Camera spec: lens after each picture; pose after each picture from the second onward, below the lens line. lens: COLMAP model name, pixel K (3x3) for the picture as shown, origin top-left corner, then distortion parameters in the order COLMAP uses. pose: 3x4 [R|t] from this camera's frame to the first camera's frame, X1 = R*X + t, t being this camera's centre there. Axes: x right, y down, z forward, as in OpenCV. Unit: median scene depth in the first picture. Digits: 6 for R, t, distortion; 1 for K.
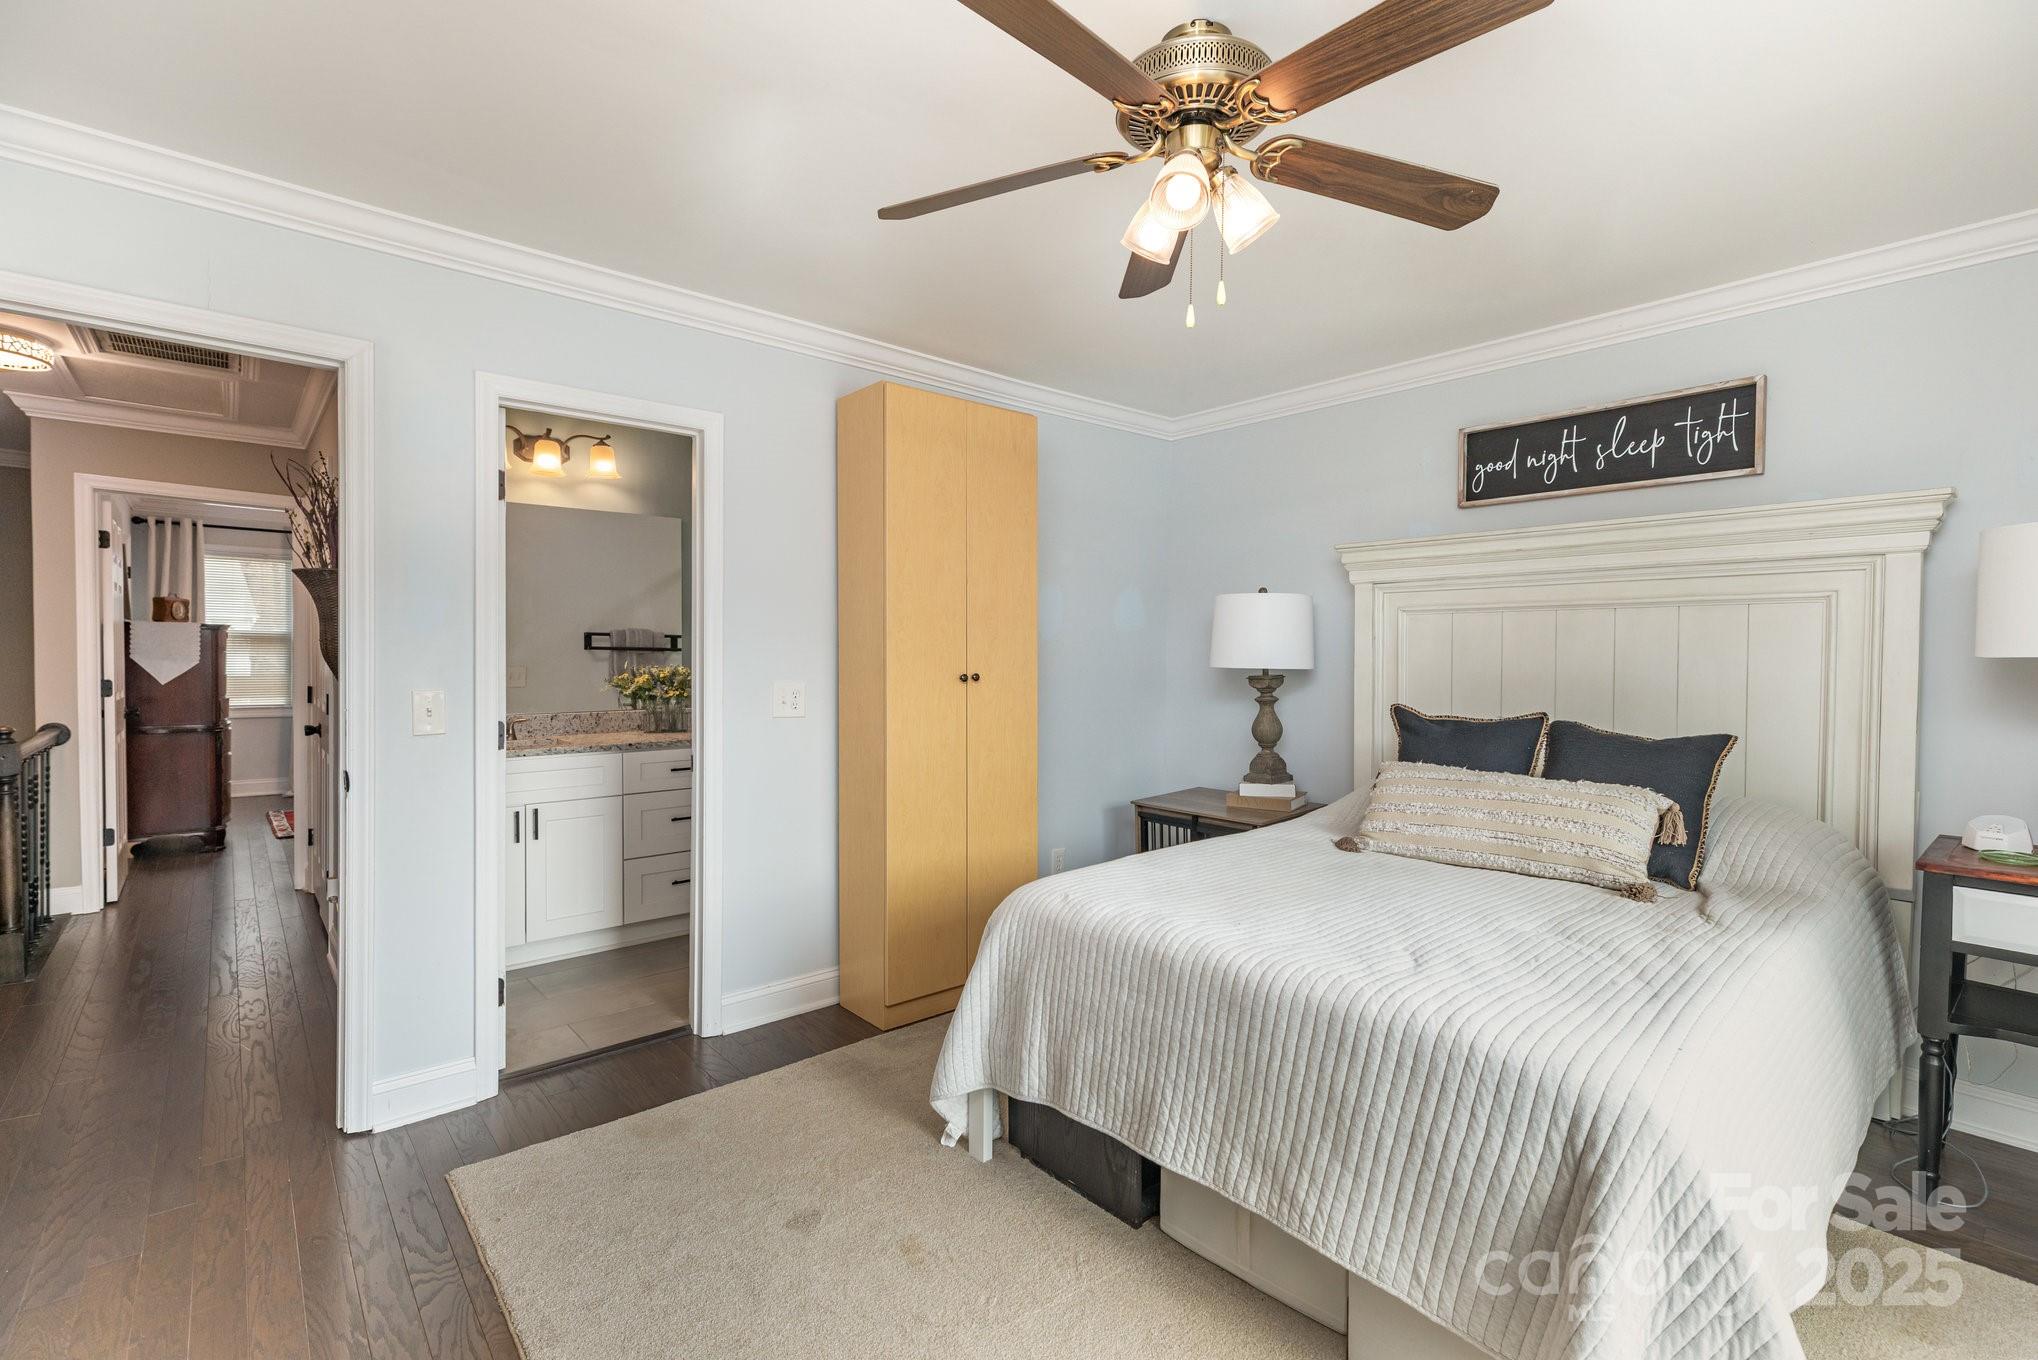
lens RADIAL K [[890.6, 0, 1021.2], [0, 890.6, 657.9], [0, 0, 1]] dist [0.074174, -0.000046]
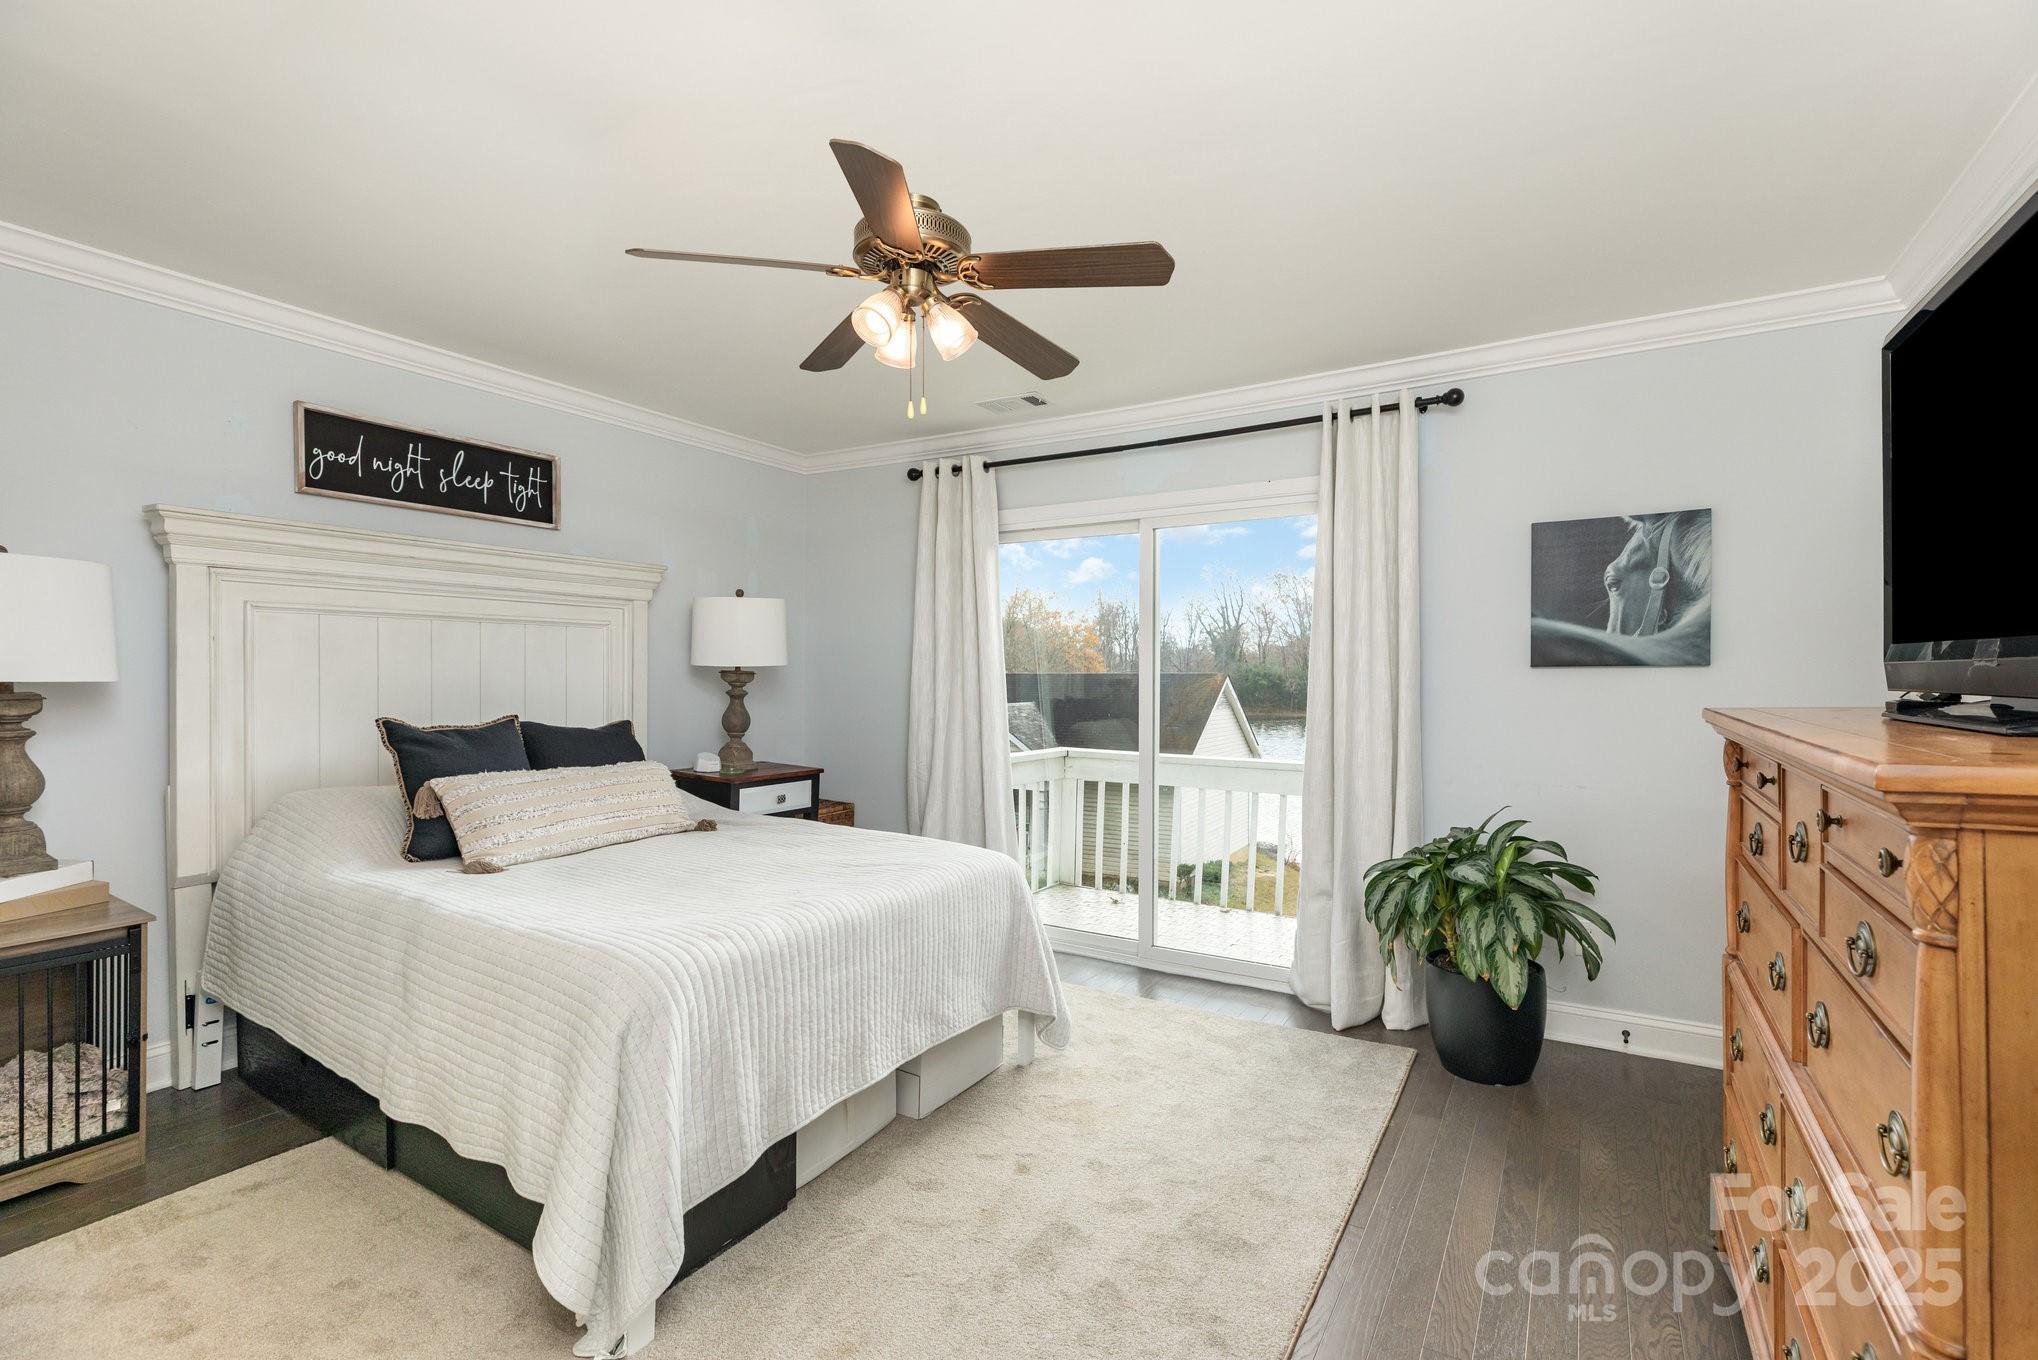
lens RADIAL K [[921.5, 0, 1015.5], [0, 921.5, 681.4], [0, 0, 1]] dist [0.000252, -0.000129]
pose [[-0.264668, -0.003985, 0.964331, -0.613956], [0.014499, 0.999862, 0.008111, 0.018244], [-0.964231, 0.016129, -0.264574, 0.668333]]
